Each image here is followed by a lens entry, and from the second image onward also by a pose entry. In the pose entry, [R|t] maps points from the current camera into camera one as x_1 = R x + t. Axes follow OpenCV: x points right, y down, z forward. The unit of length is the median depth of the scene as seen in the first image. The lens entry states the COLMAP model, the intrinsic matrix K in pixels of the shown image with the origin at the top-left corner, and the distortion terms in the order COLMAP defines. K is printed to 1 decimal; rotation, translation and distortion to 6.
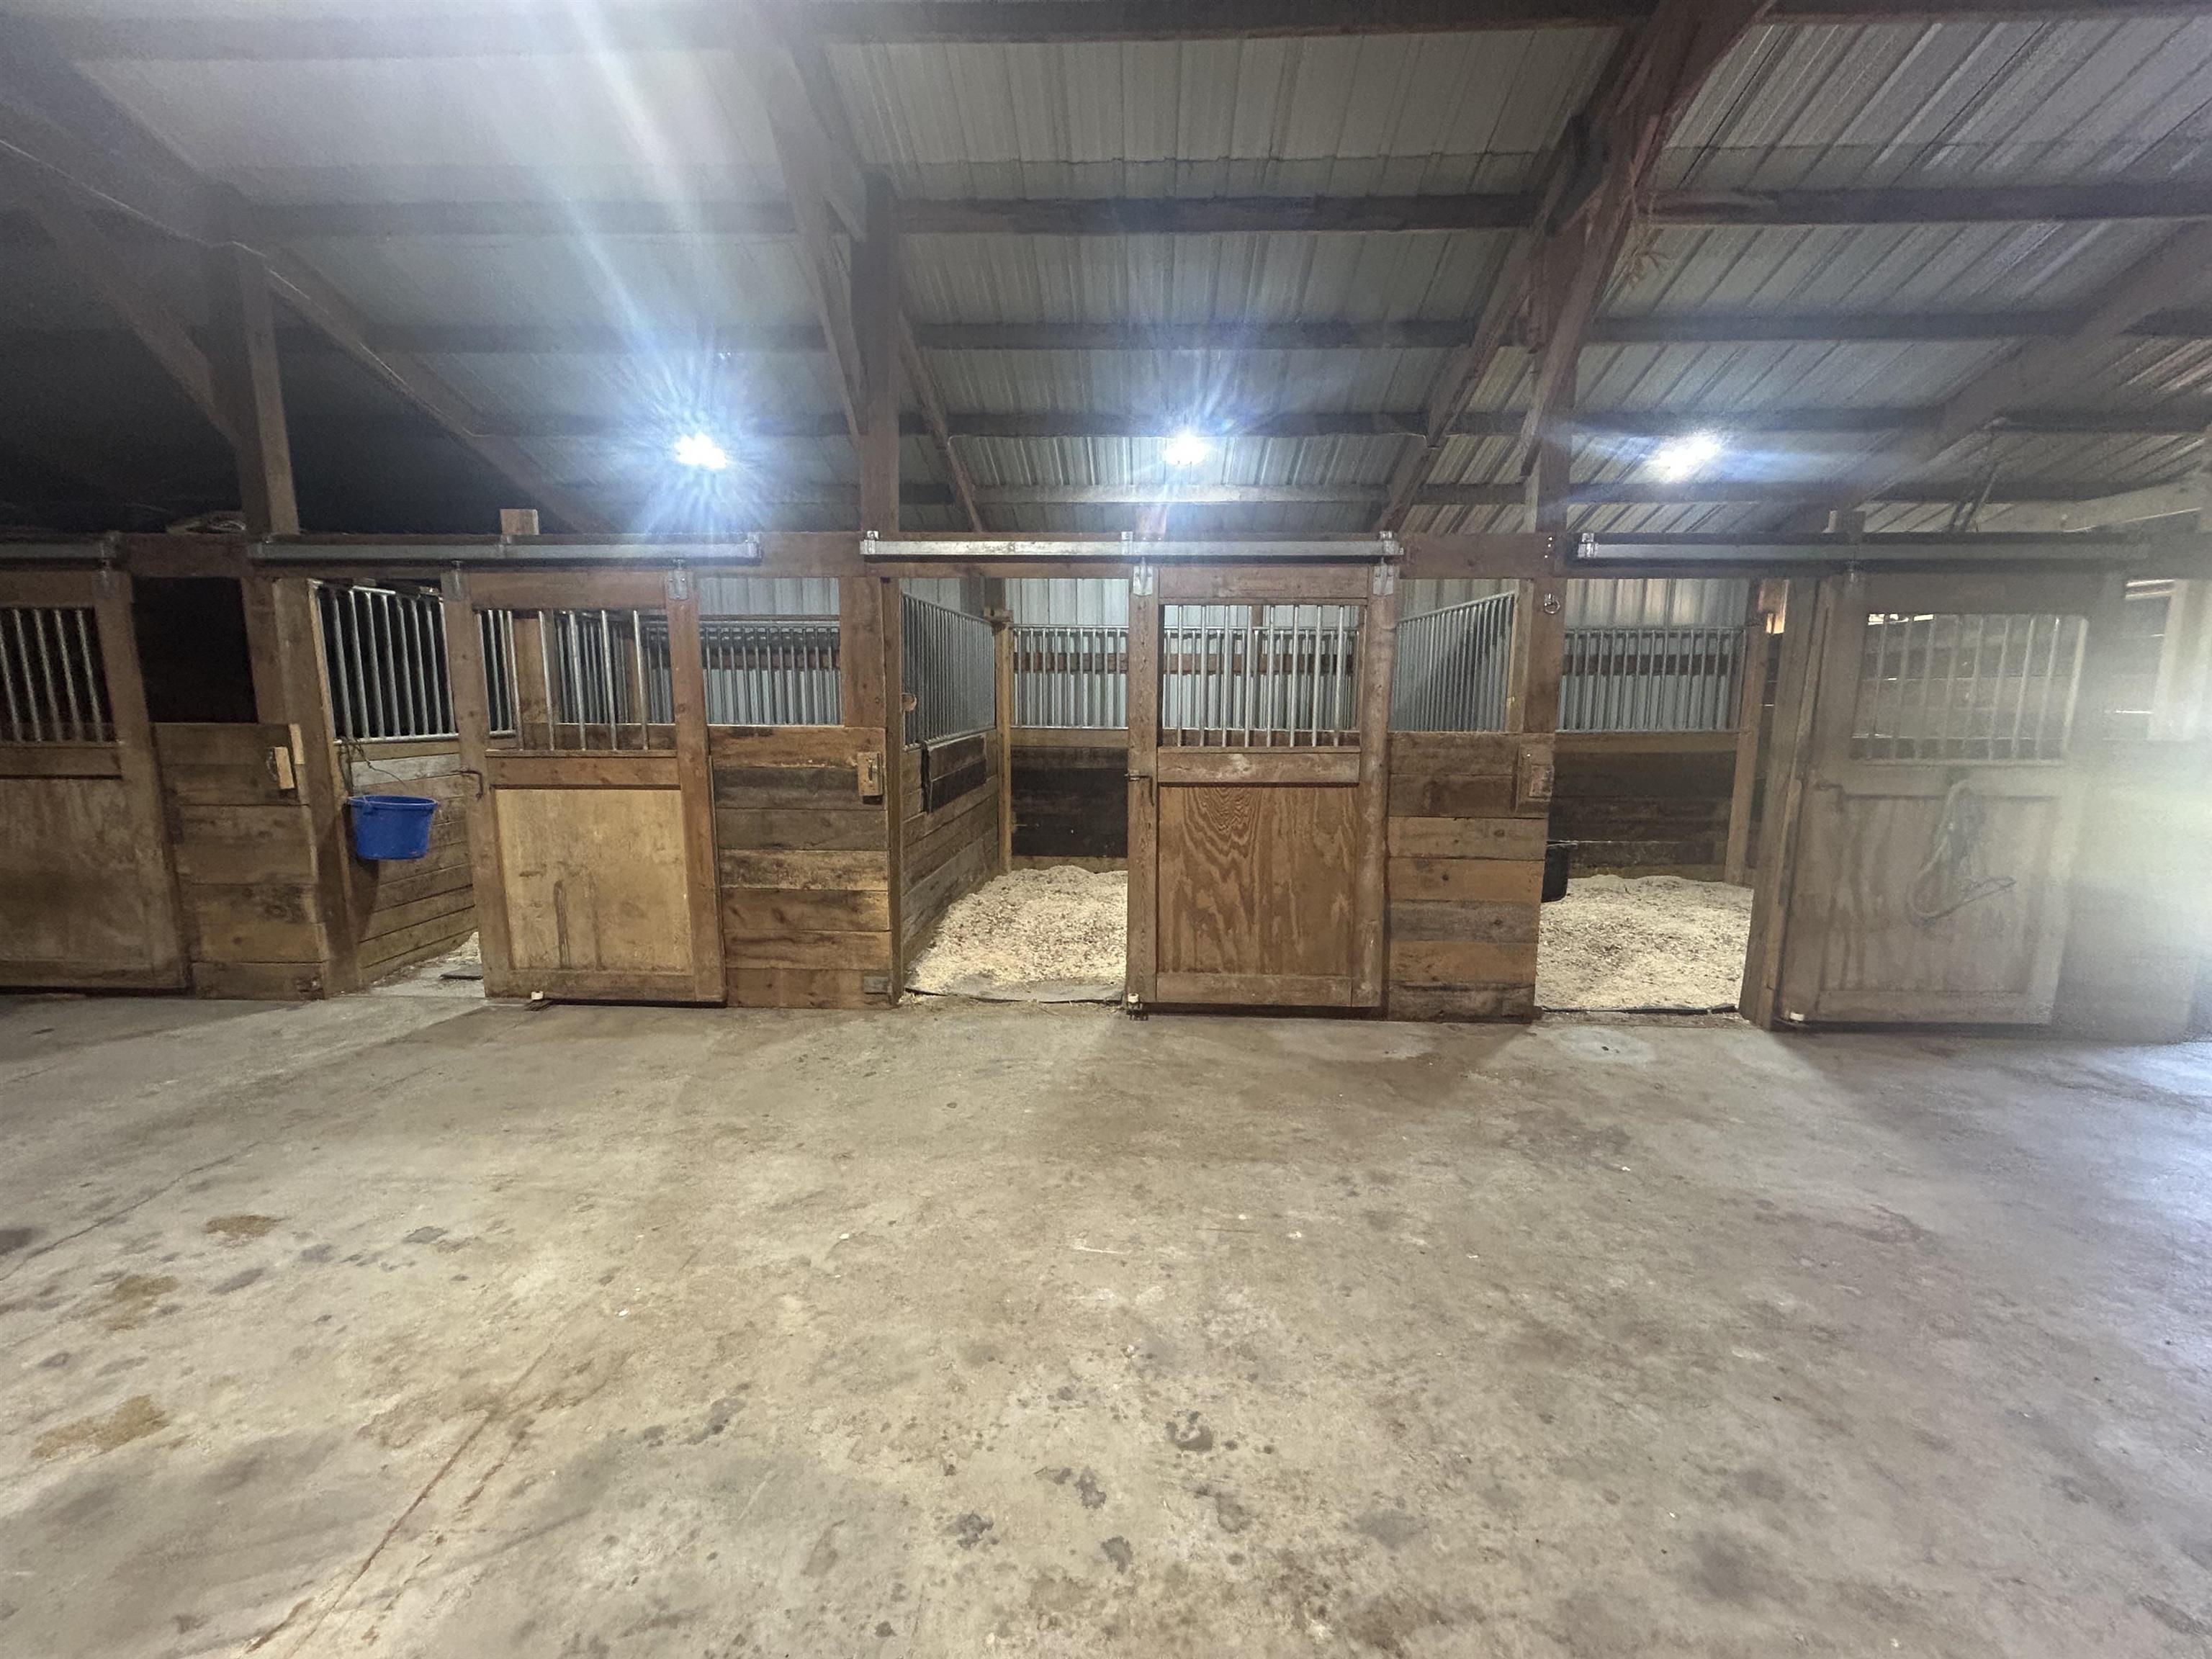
lens RADIAL K [[895.1, 0, 1106.0], [0, 895.1, 829.5], [0, 0, 1]] dist [0.000257, -0.000606]
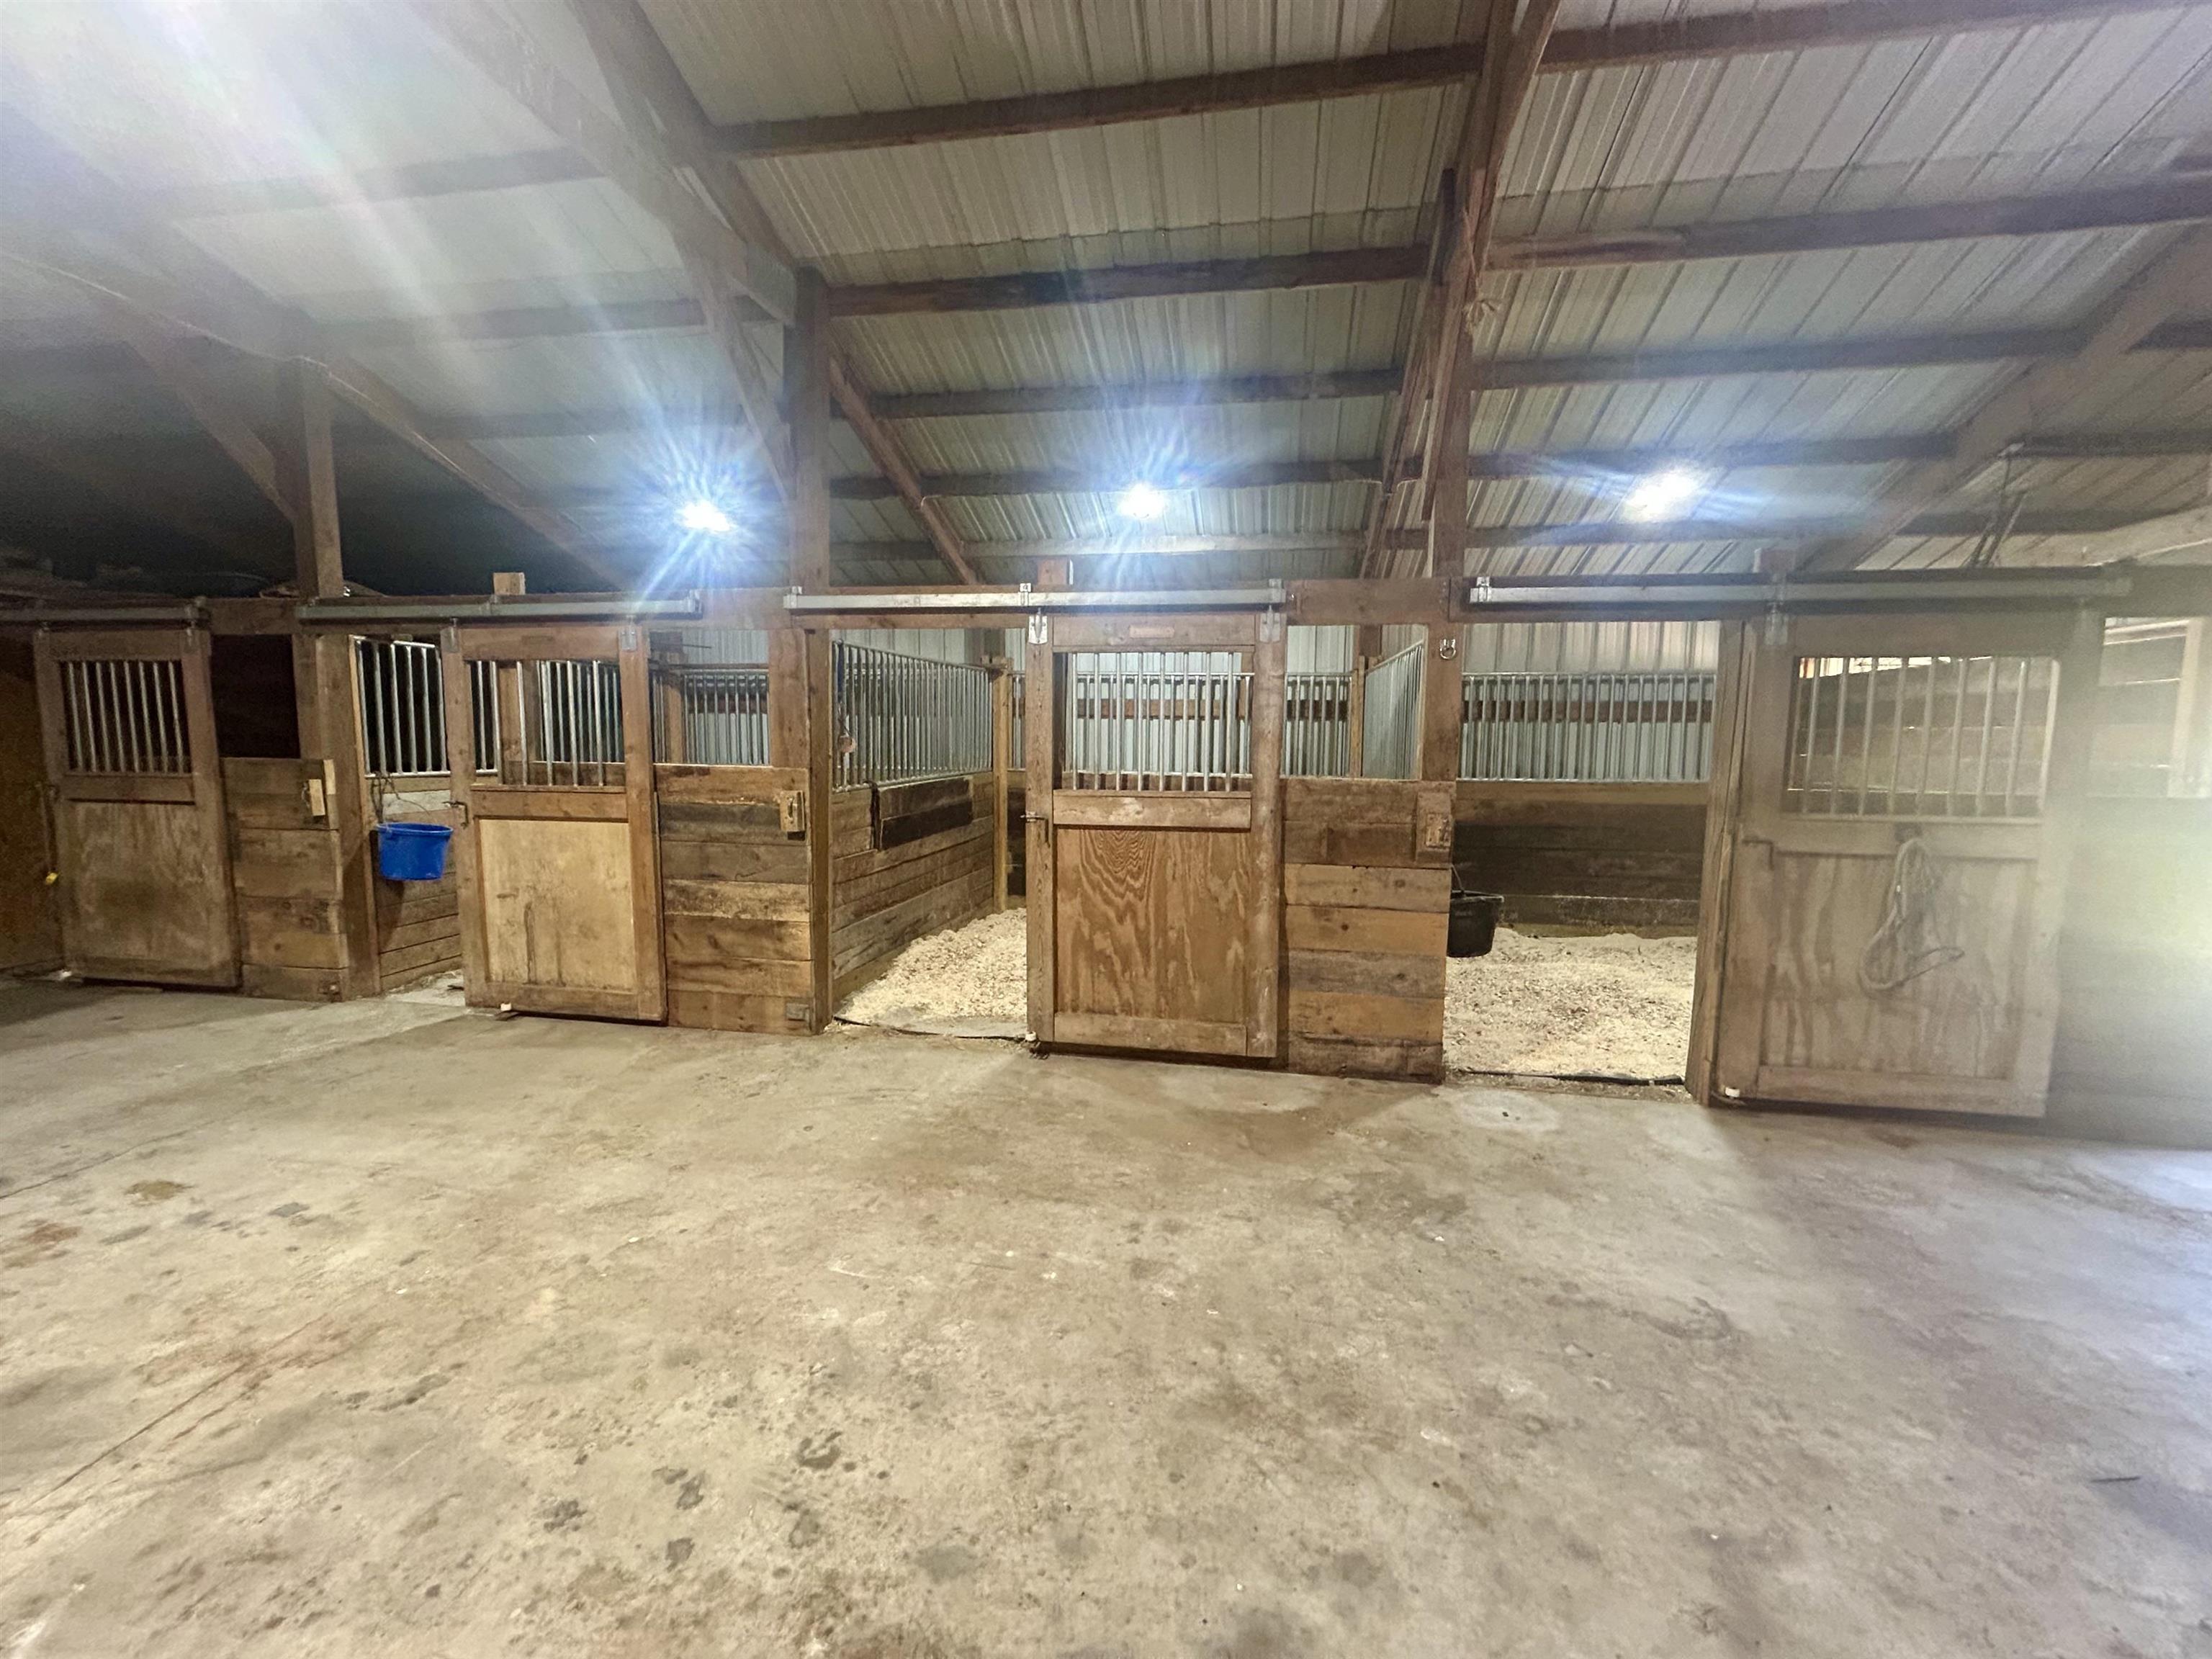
lens RADIAL K [[895.1, 0, 1106.0], [0, 895.1, 829.5], [0, 0, 1]] dist [0.000257, -0.000606]
pose [[0.991092, 0.019775, -0.131701, 0.244451], [-0.026295, 0.998503, -0.047956, 0.000866], [0.130555, 0.050991, 0.990129, -0.005177]]
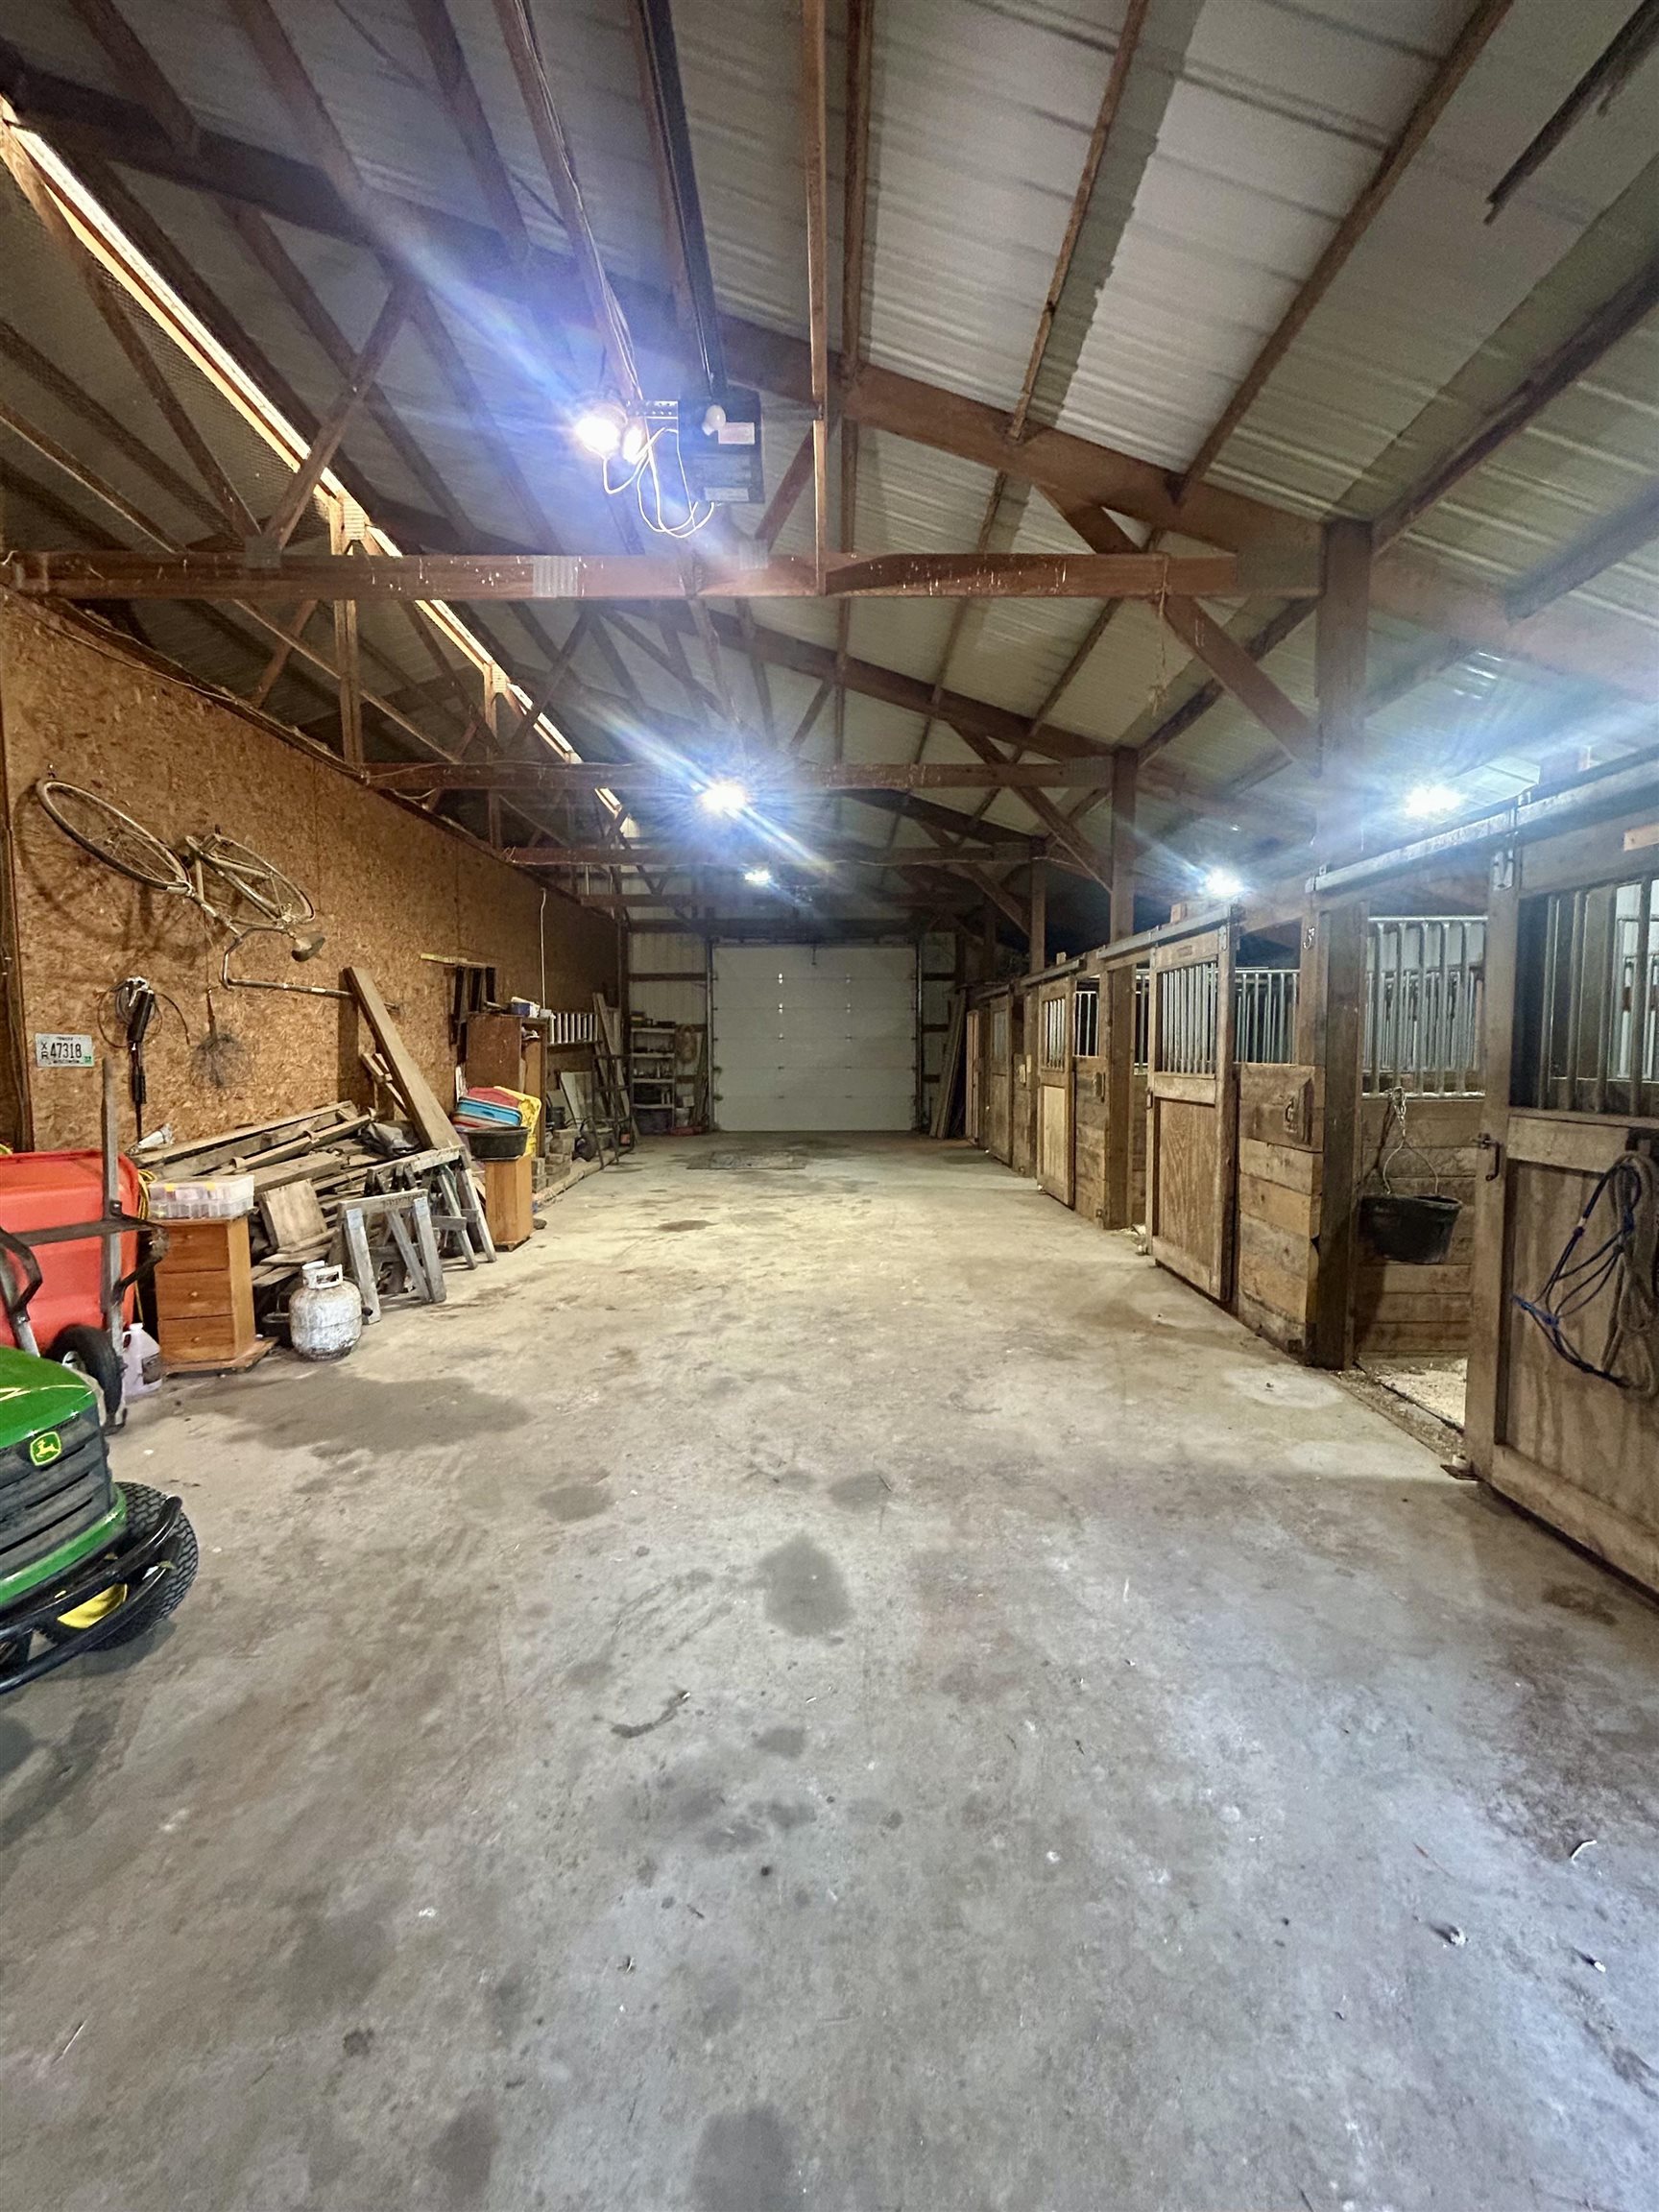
lens RADIAL K [[895.1, 0, 829.5], [0, 895.1, 1106.0], [0, 0, 1]] dist [0.000257, -0.000606]
pose [[0.040137, 0.060208, -0.997379, 1.413911], [-0.146316, 0.987777, 0.053740, -0.037468], [0.988423, 0.143776, 0.048455, 0.409919]]
